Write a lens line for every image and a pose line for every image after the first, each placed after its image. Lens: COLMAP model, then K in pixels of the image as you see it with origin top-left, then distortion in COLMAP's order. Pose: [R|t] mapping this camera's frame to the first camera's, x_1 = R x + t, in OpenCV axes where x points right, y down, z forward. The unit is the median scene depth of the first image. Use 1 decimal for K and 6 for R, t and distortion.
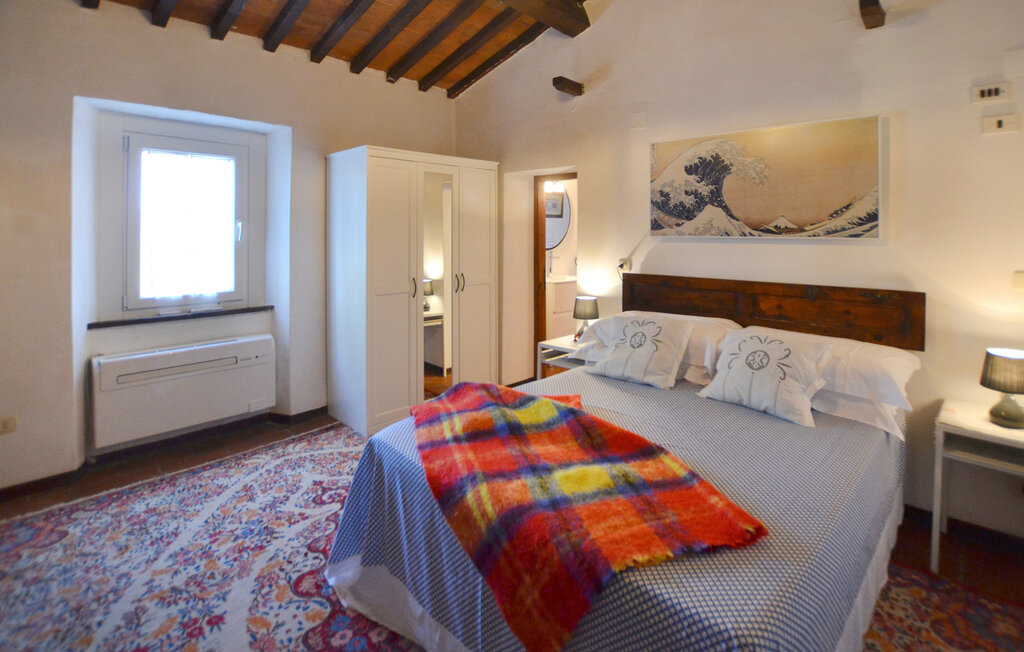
lens RADIAL K [[490.4, 0, 516.0], [0, 490.4, 241.0], [0, 0, 1]] dist [-0.023177, 0.000174]
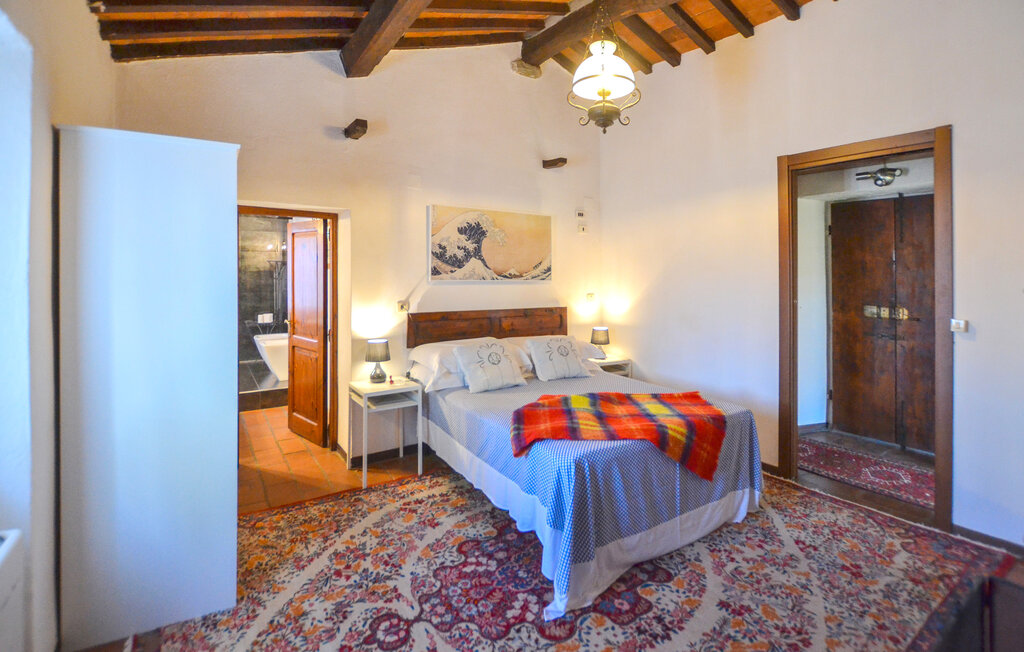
lens RADIAL K [[532.4, 0, 513.5], [0, 532.4, 266.3], [0, 0, 1]] dist [-0.000064, 0.000166]
pose [[0.187673, 0.003716, 0.982224, -1.104435], [0.002376, 0.999988, -0.004237, -0.043819], [-0.982229, 0.003129, 0.187662, 0.618136]]
